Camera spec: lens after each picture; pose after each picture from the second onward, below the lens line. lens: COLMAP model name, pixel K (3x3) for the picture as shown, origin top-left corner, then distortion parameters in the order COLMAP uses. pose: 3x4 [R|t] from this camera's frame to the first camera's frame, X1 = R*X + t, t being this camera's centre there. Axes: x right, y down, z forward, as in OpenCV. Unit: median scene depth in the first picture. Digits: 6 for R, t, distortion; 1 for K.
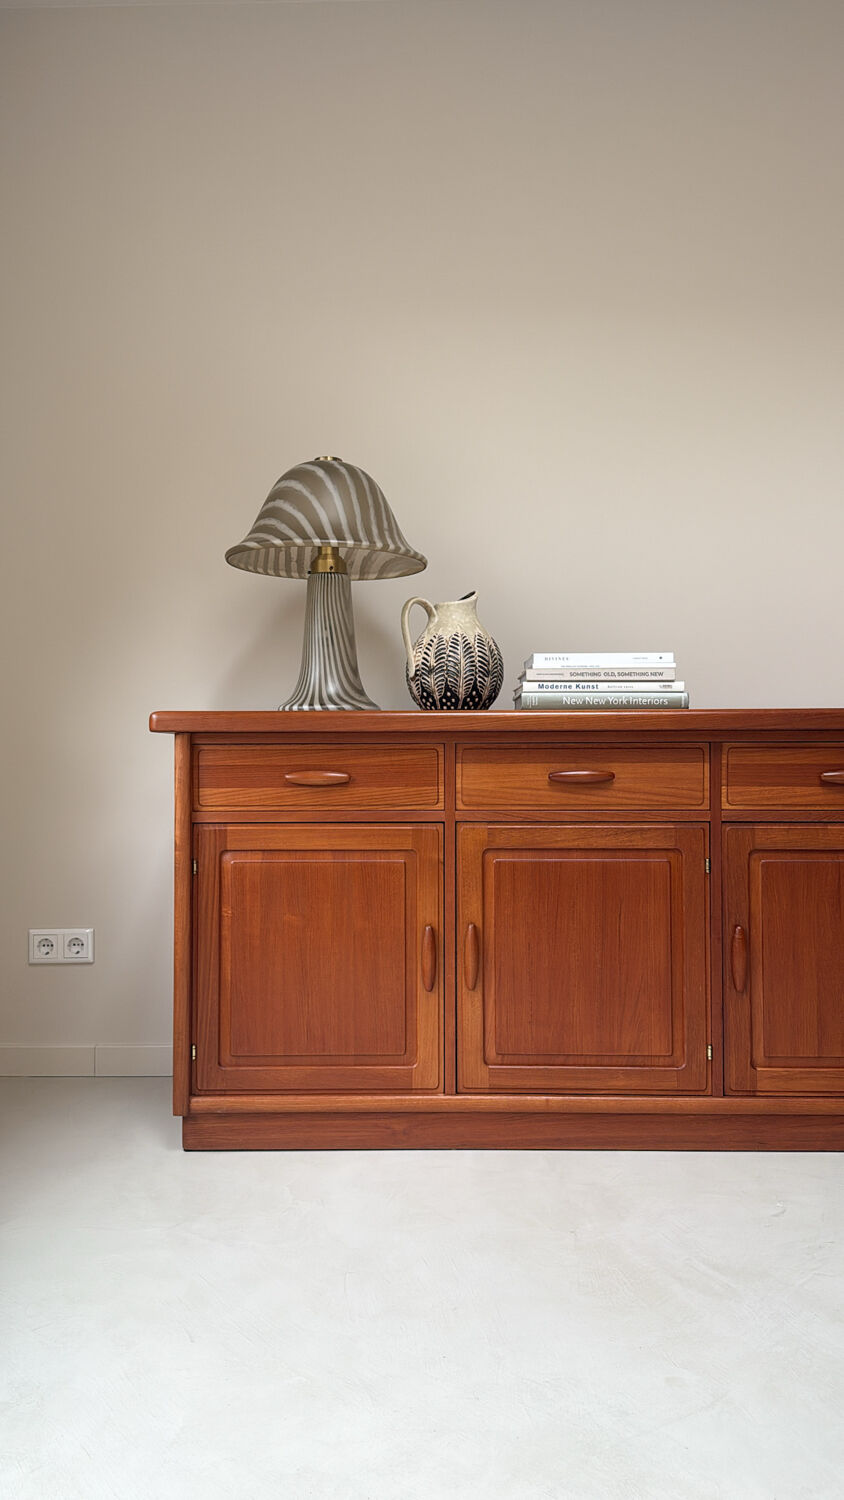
lens RADIAL K [[1126.5, 0, 427.9], [0, 1126.5, 752.0], [0, 0, 1]] dist [0.141162, -0.254734]
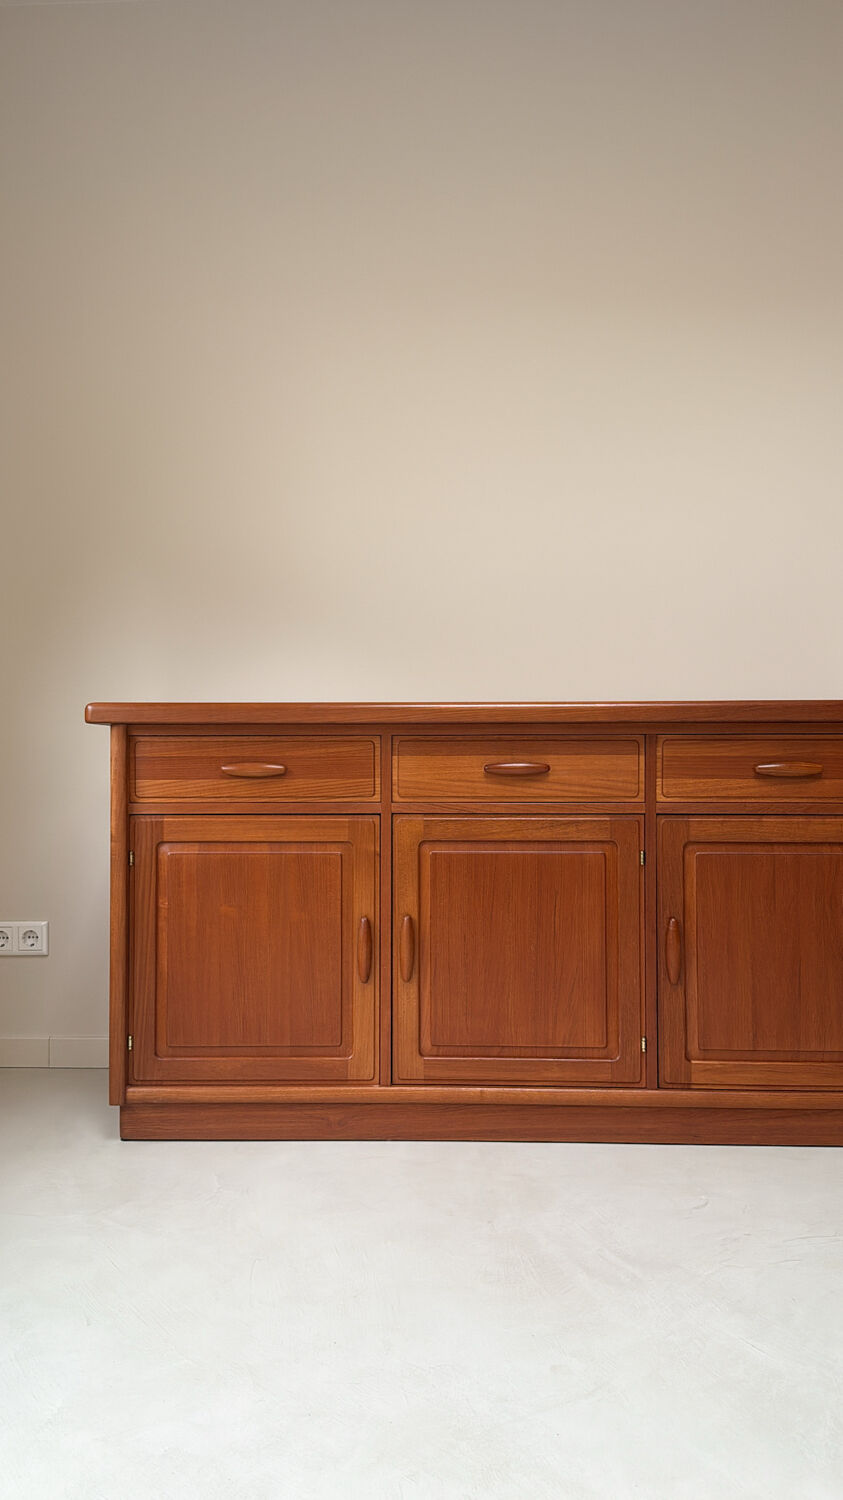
lens RADIAL K [[1126.5, 0, 427.4], [0, 1126.5, 752.0], [0, 0, 1]] dist [0.141162, -0.254734]
pose [[0.999886, 0.001567, -0.015029, 0.071036], [-0.001570, 0.999999, -0.000170, 0.007226], [0.015028, 0.000193, 0.999887, -0.001179]]
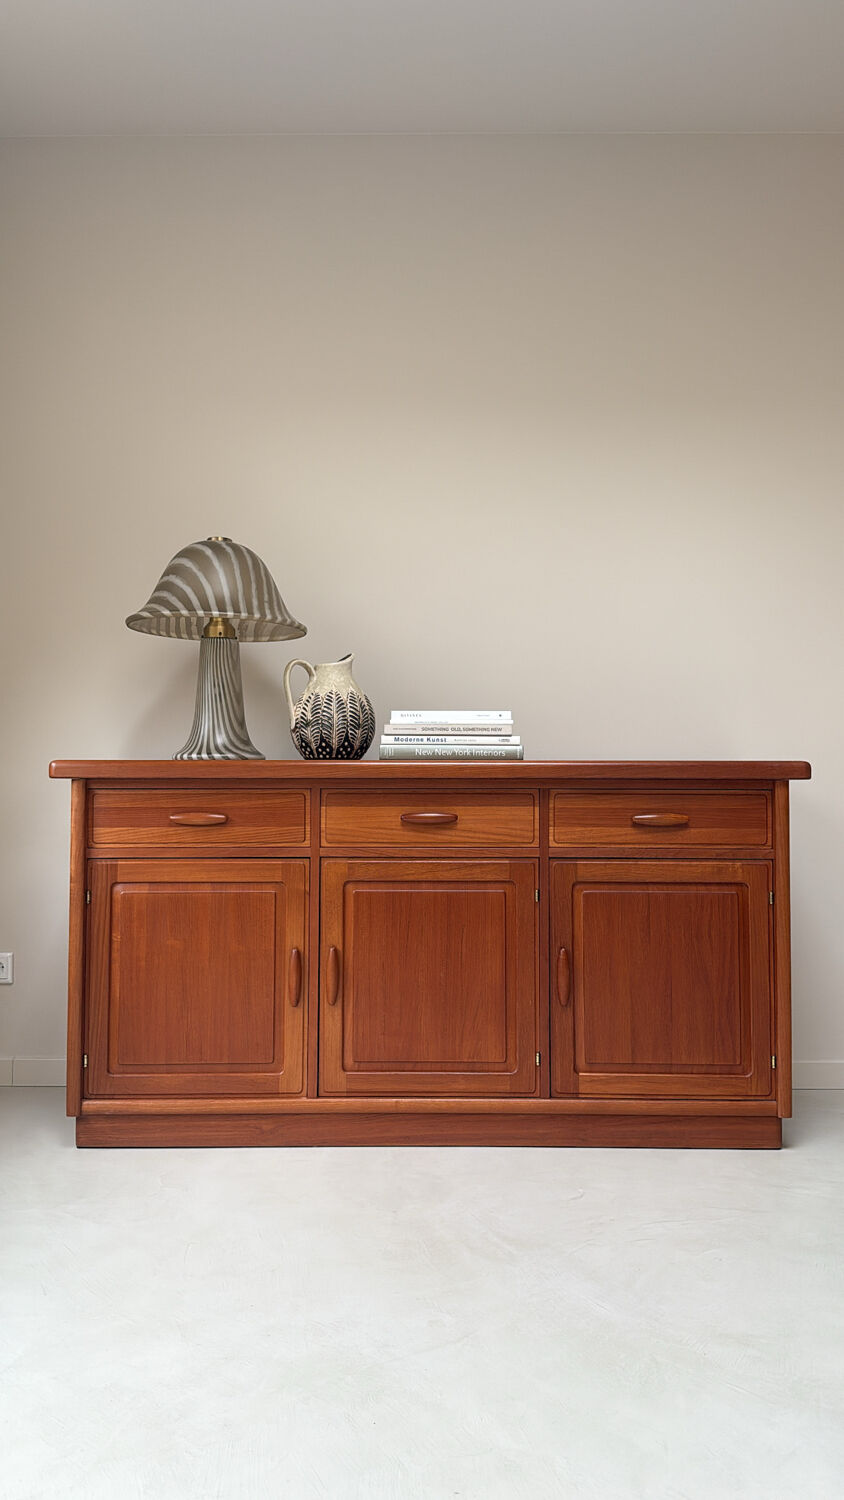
lens RADIAL K [[1093.2, 0, 424.5], [0, 1093.2, 753.2], [0, 0, 1]] dist [0.137688, -0.275175]
pose [[0.999826, 0.004982, 0.017966, 0.110067], [-0.004449, 0.999551, -0.029623, -0.011276], [-0.018106, 0.029538, 0.999400, -0.116821]]
